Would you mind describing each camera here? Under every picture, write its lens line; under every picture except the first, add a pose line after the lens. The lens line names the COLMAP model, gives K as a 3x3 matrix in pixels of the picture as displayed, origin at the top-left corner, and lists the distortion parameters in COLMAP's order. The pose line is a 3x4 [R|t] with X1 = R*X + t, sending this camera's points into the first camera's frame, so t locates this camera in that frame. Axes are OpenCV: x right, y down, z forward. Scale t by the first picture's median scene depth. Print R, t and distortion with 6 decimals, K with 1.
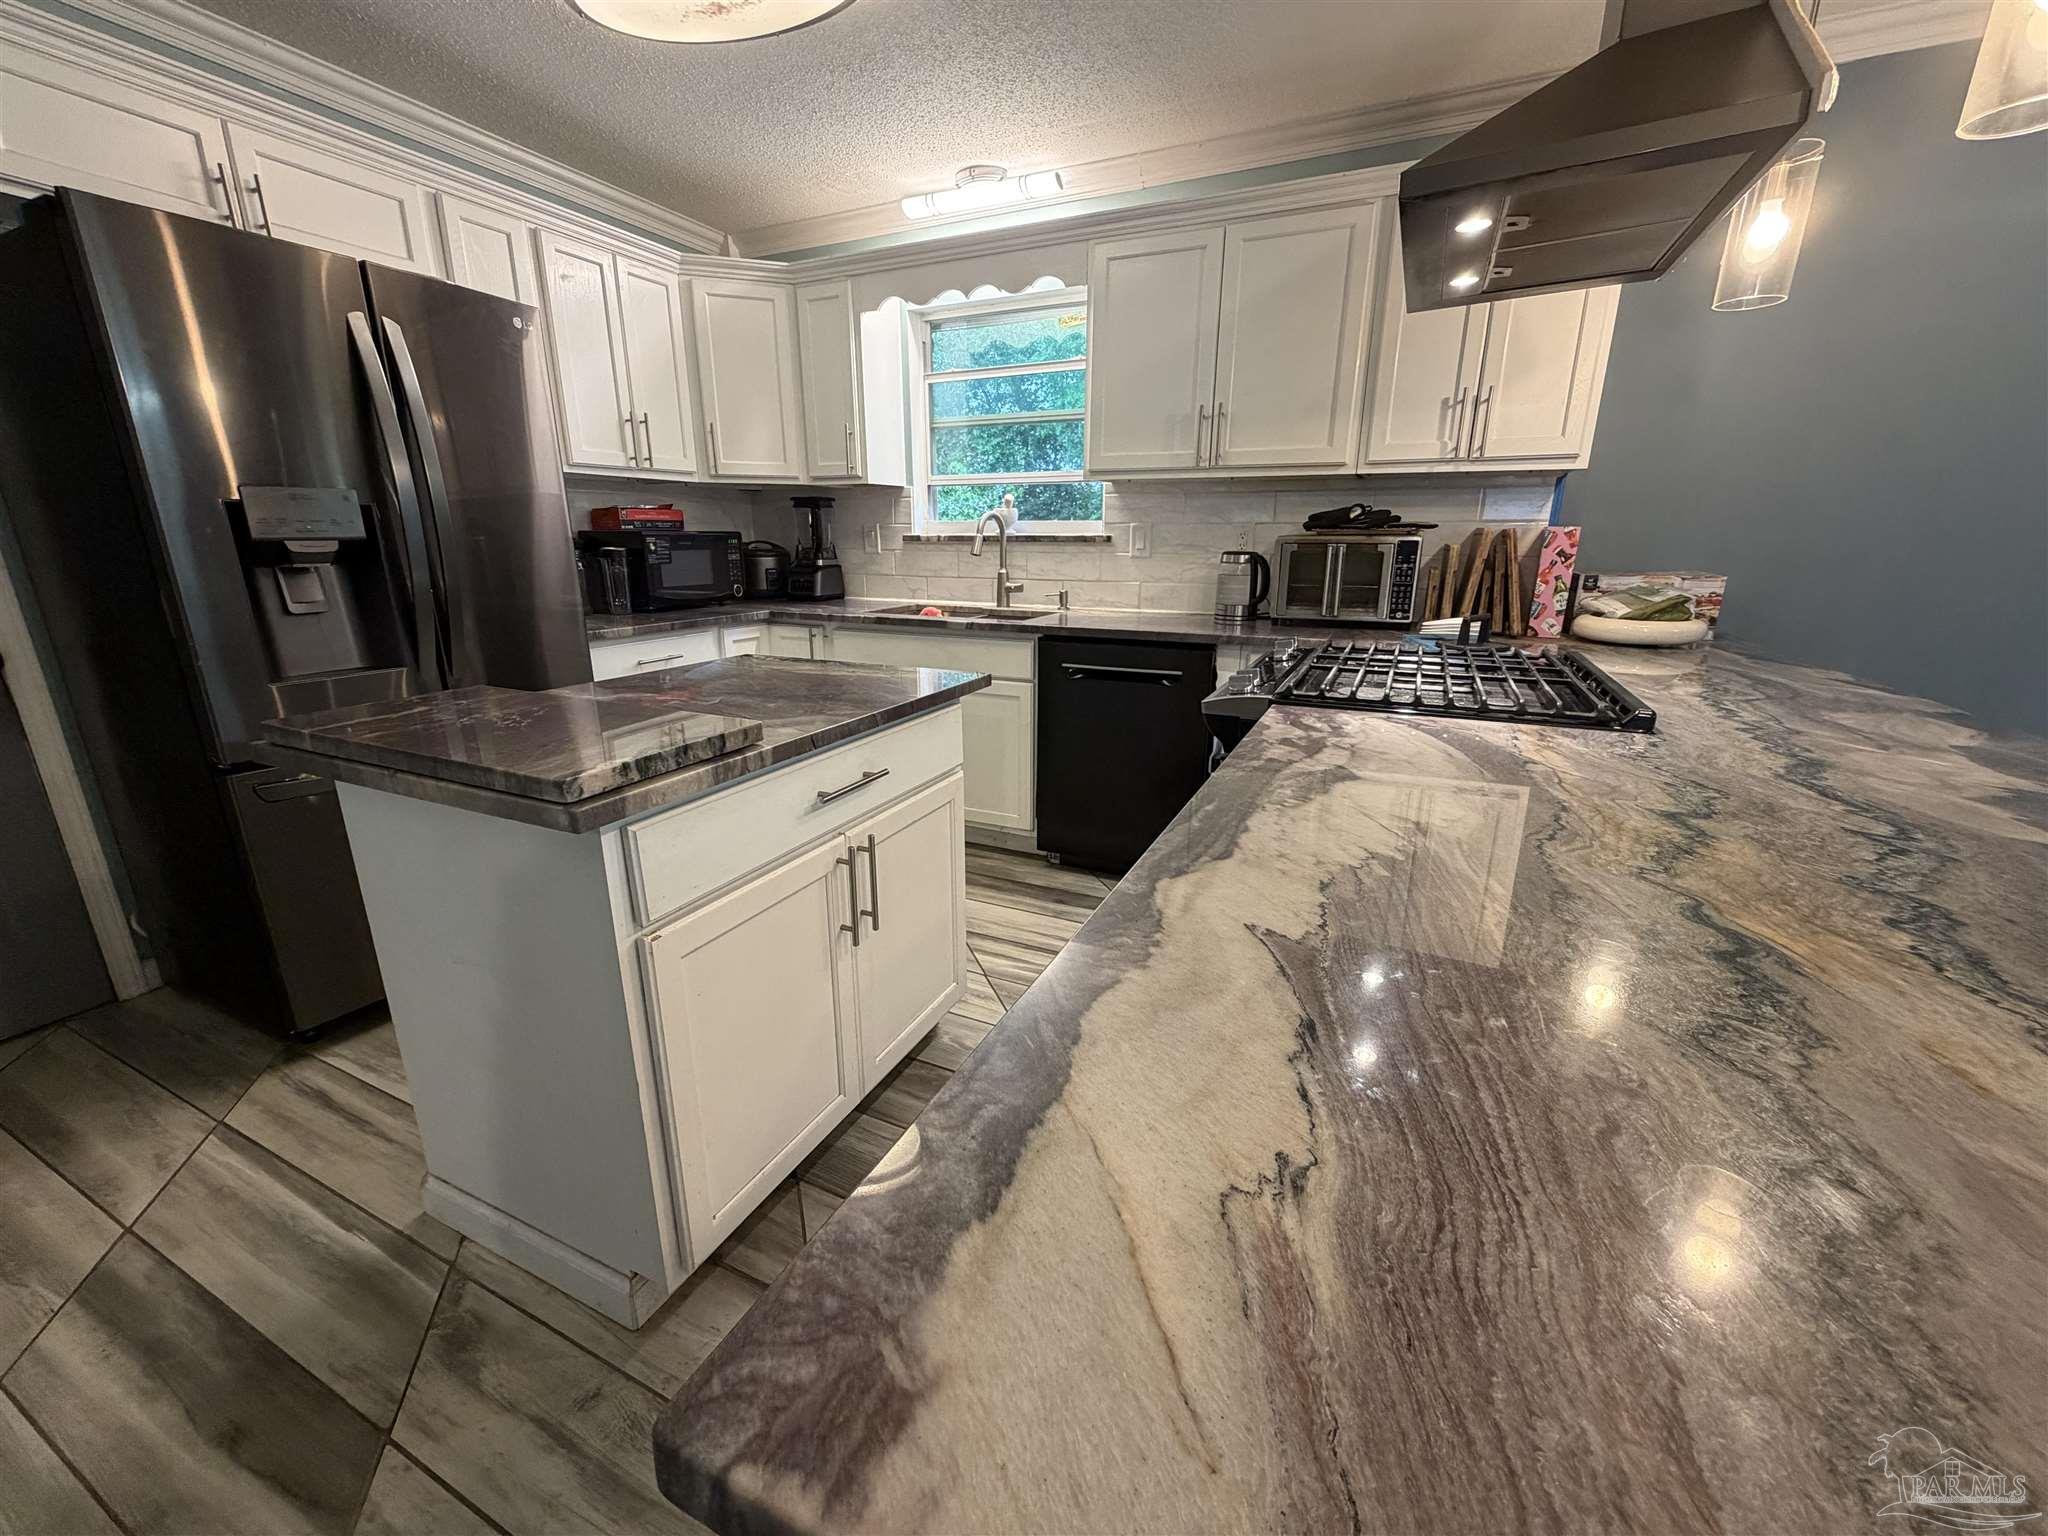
lens RADIAL K [[816.7, 0, 1013.8], [0, 816.7, 769.7], [0, 0, 1]] dist [0.000602, -0.000373]
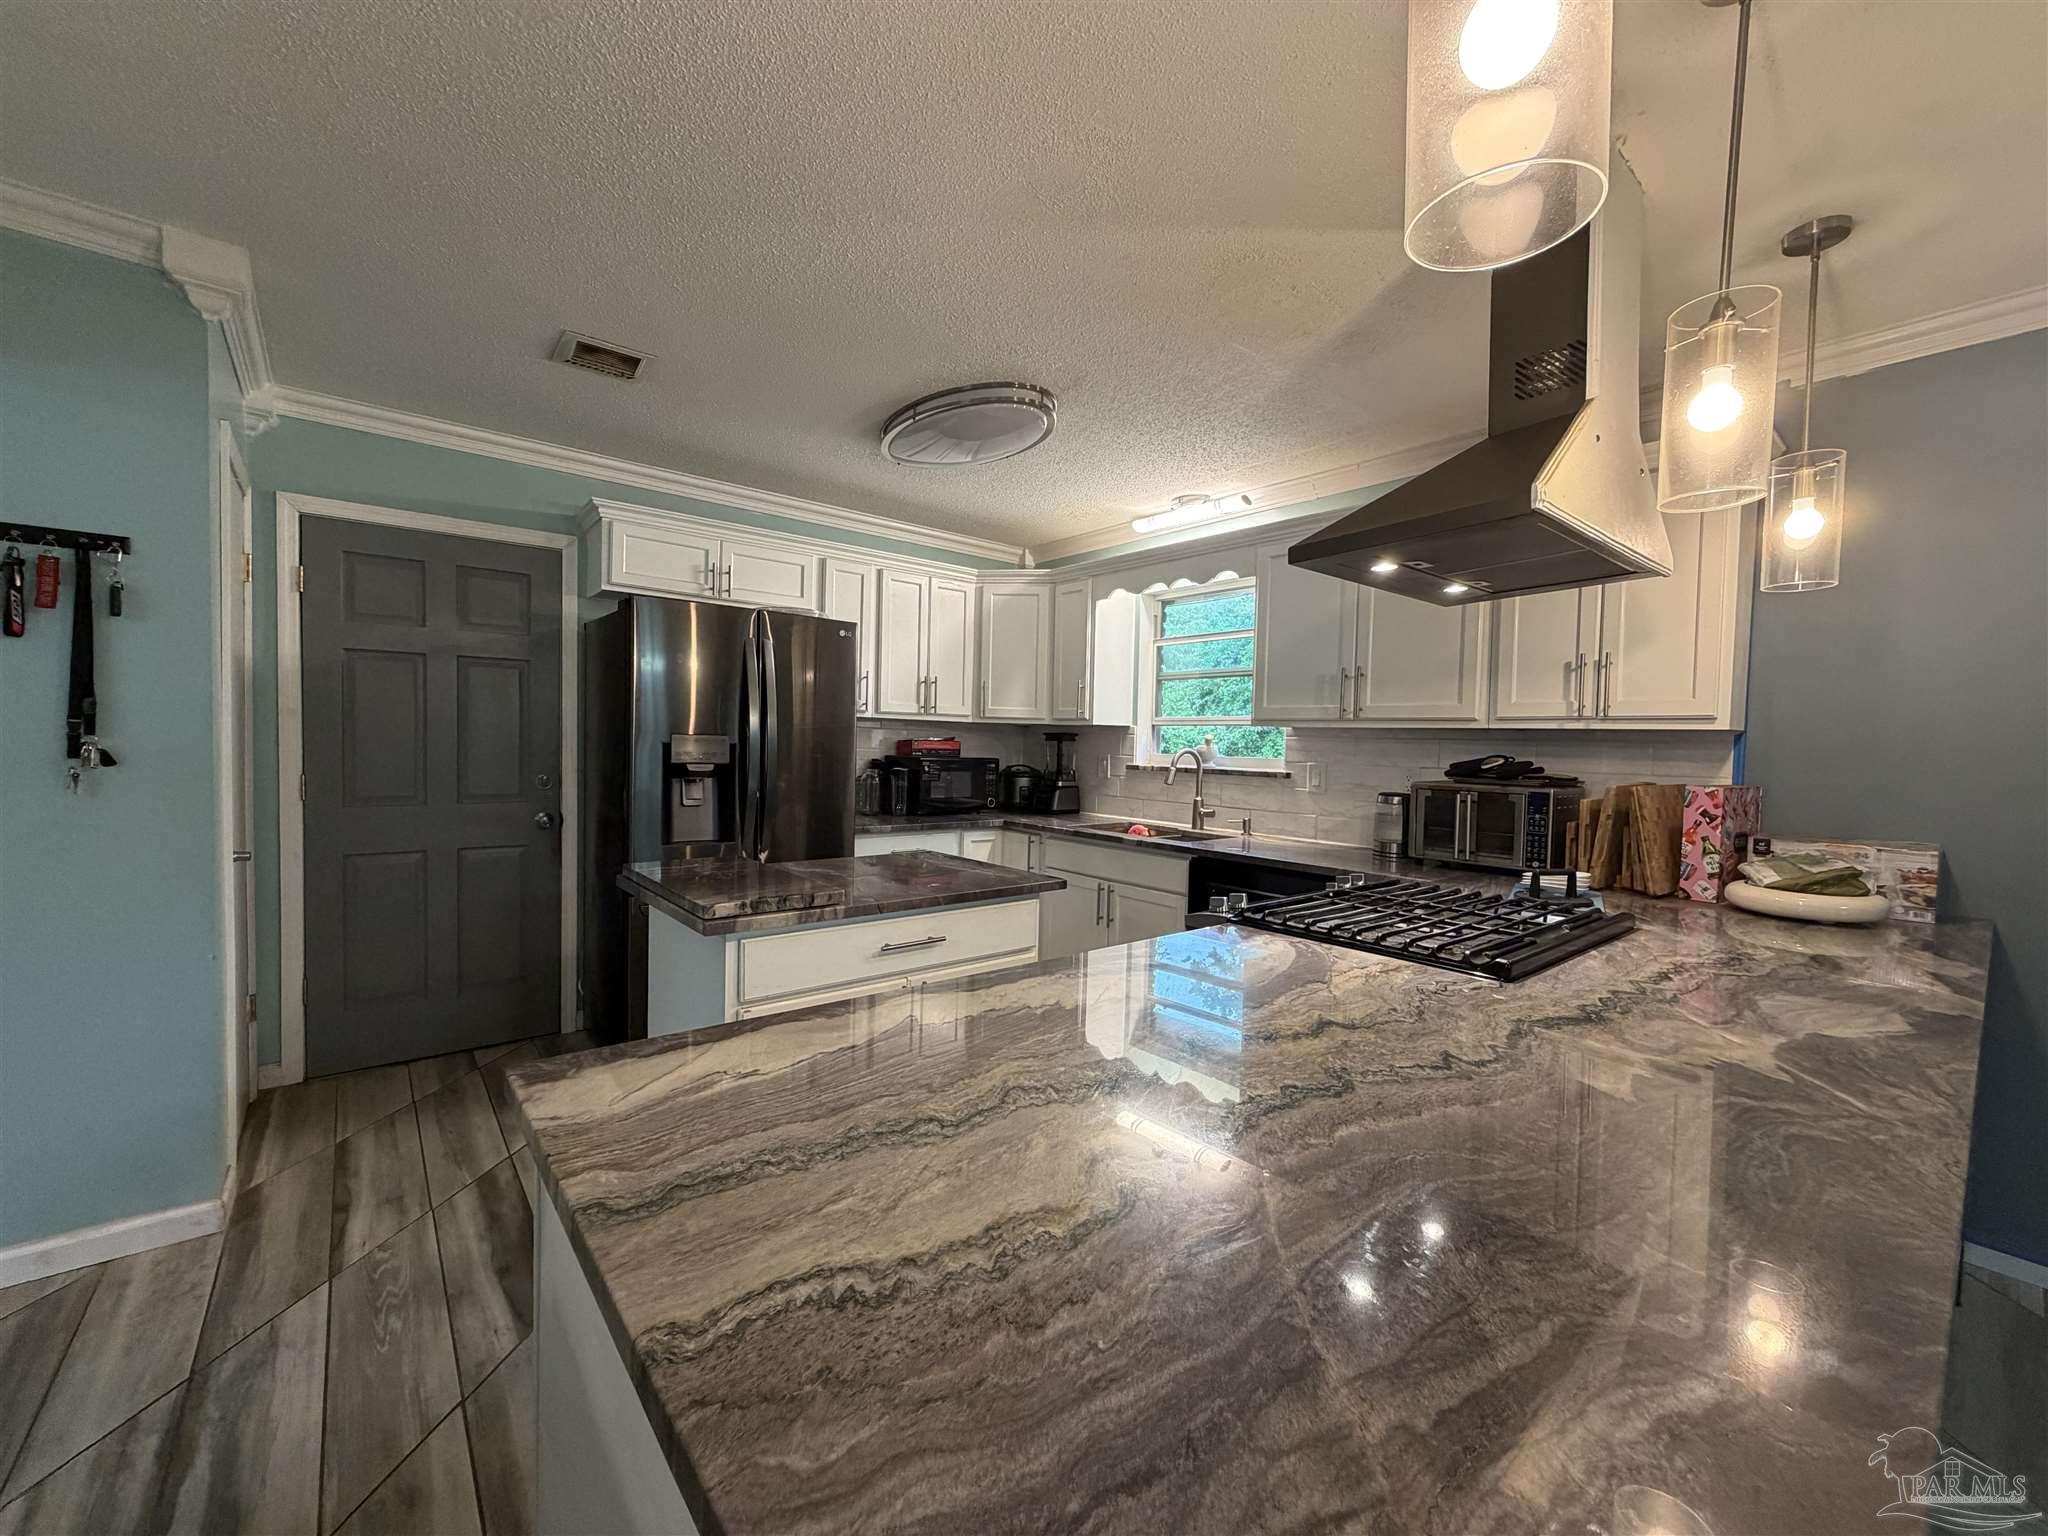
lens RADIAL K [[816.7, 0, 1013.8], [0, 816.7, 769.7], [0, 0, 1]] dist [0.000602, -0.000373]
pose [[0.904689, 0.035907, -0.424556, 0.342680], [-0.141545, 0.965179, -0.219989, 0.008957], [0.401873, 0.259115, 0.878269, -0.172586]]
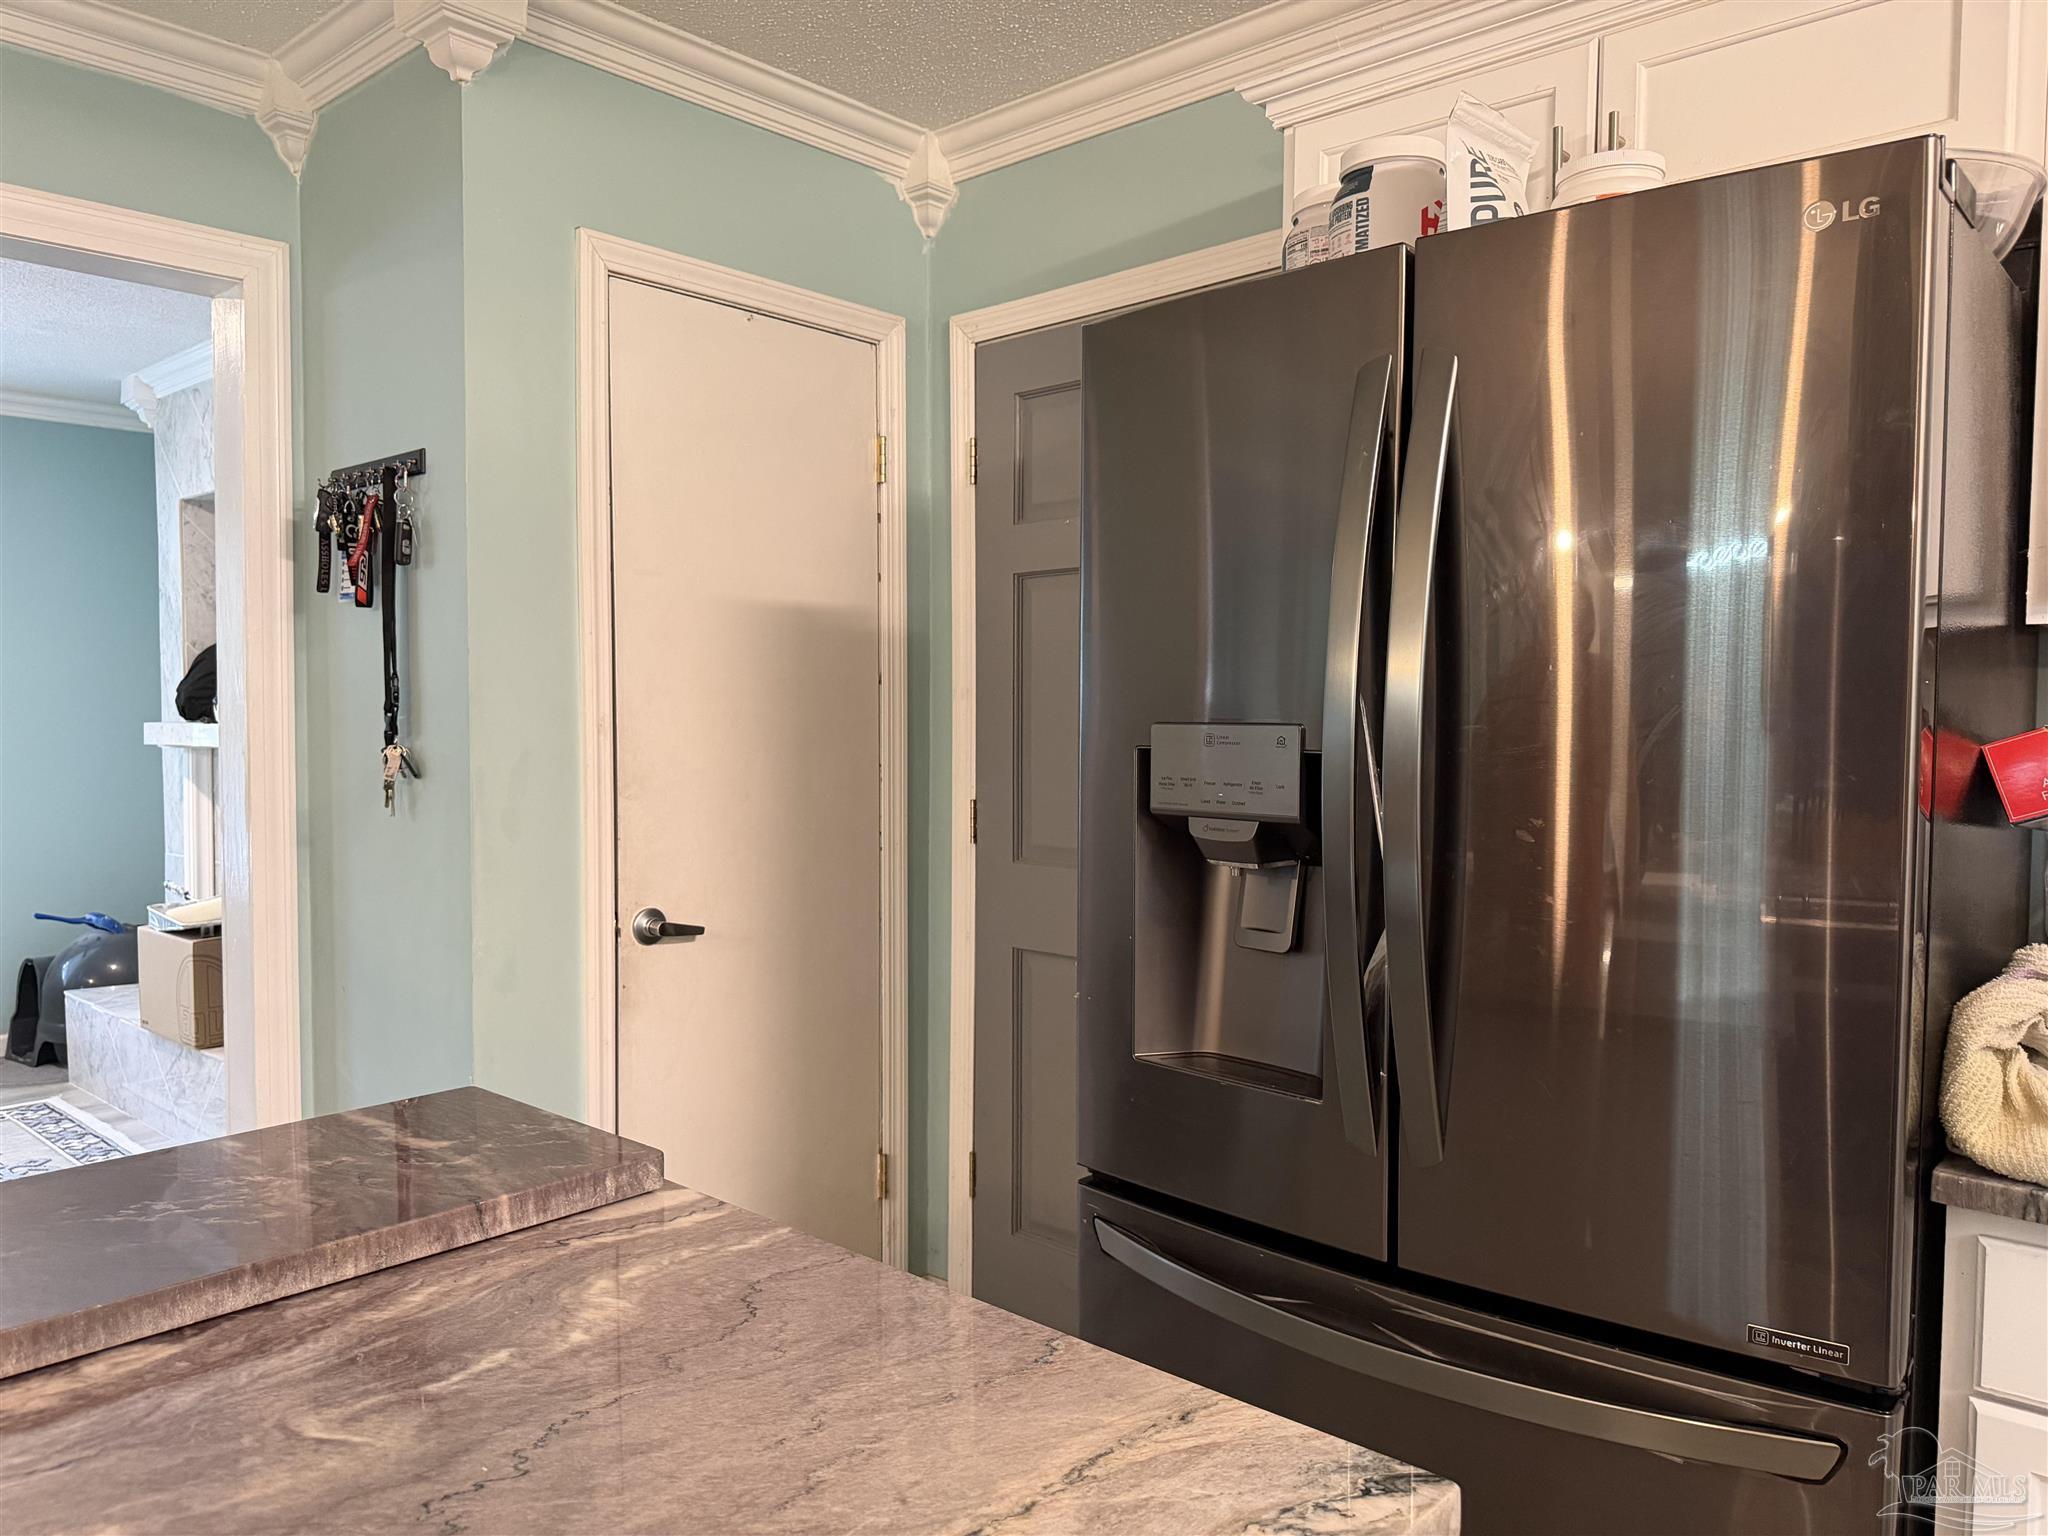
lens RADIAL K [[1447.5, 0, 1023.3], [0, 1447.5, 763.8], [0, 0, 1]] dist [0.023961, -0.031386]
pose [[-0.295126, 0.042054, -0.954532, 0.032359], [-0.265574, 0.956053, 0.124232, -0.298854], [0.917808, 0.290163, -0.270987, 0.850496]]
